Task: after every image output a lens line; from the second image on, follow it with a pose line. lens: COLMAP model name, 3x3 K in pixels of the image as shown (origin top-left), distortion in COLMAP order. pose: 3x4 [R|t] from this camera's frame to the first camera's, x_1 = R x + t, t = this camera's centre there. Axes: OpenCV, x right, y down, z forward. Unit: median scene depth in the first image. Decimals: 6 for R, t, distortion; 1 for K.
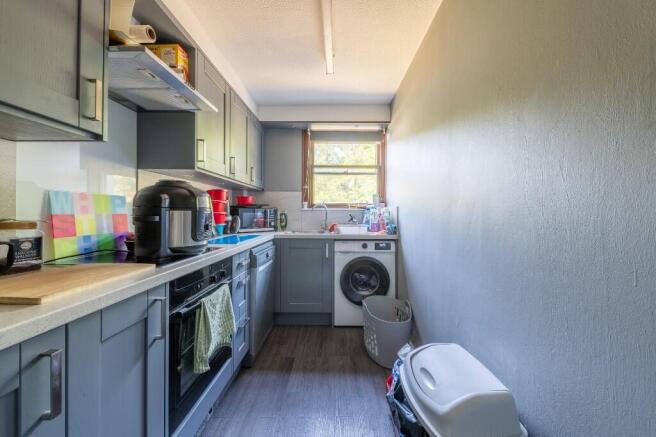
lens RADIAL K [[258.8, 0, 334.0], [0, 258.8, 212.9], [0, 0, 1]] dist [0.000019, -0.002291]
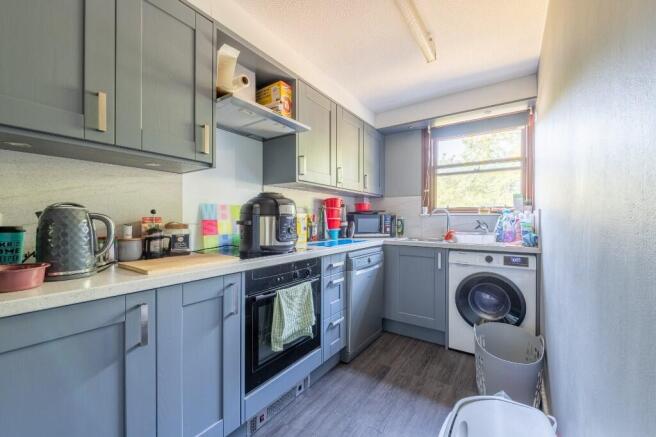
lens RADIAL K [[258.8, 0, 330.5], [0, 258.8, 221.3], [0, 0, 1]] dist [0.000019, -0.002291]
pose [[0.840475, 0.001090, -0.541849, 0.195681], [0.002795, 0.999976, 0.006347, 0.004179], [0.541843, -0.006848, 0.840452, 0.073445]]
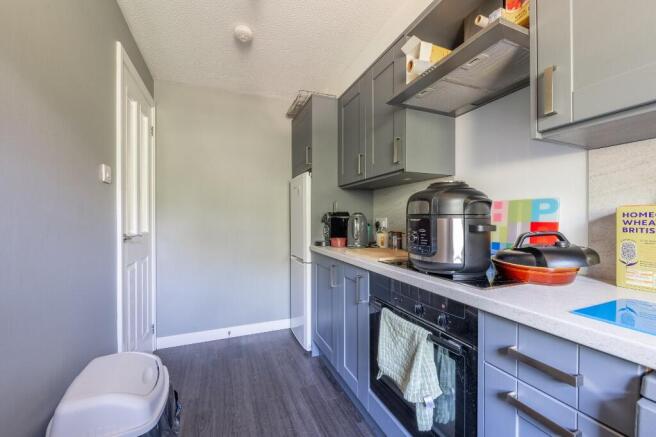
lens RADIAL K [[258.8, 0, 326.8], [0, 258.8, 218.9], [0, 0, 1]] dist [0.000019, -0.002291]
pose [[-0.910055, 0.001197, -0.414487, 0.055696], [0.002090, 0.999996, -0.001701, -0.004243], [0.414483, -0.002415, -0.910054, 1.061074]]
